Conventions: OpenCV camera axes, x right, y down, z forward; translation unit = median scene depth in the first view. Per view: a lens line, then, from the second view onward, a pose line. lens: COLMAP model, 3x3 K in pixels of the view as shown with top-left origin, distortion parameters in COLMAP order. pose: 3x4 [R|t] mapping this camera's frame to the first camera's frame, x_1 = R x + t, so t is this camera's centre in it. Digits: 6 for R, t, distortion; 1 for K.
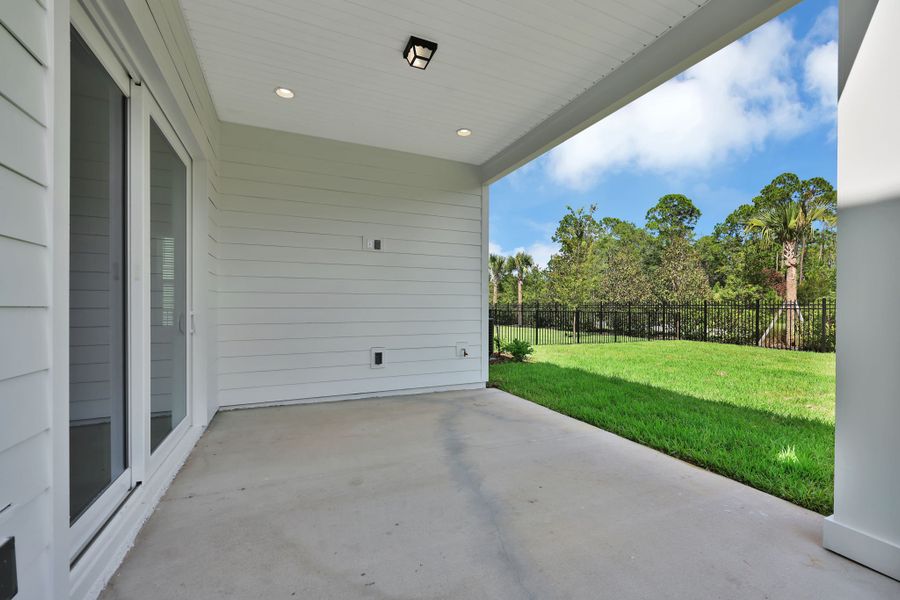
lens RADIAL K [[375.0, 0, 447.8], [0, 375.0, 305.1], [0, 0, 1]] dist [0.003457, -0.000246]
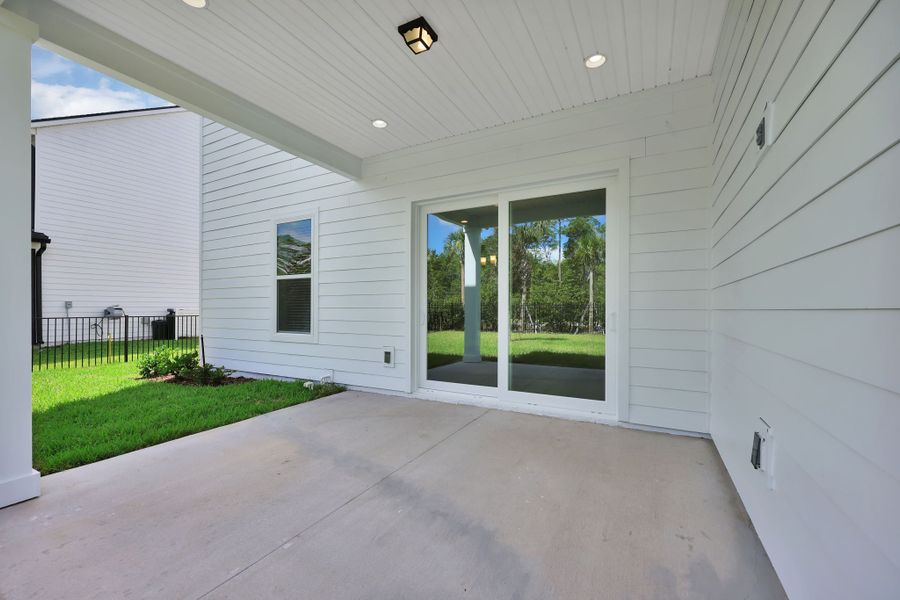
lens RADIAL K [[375.0, 0, 448.2], [0, 375.0, 303.8], [0, 0, 1]] dist [0.003457, -0.000246]
pose [[-0.796008, -0.012027, -0.605167, 0.411879], [-0.004789, 0.999896, -0.013573, 0.012164], [0.605267, -0.007906, -0.795983, 1.713920]]
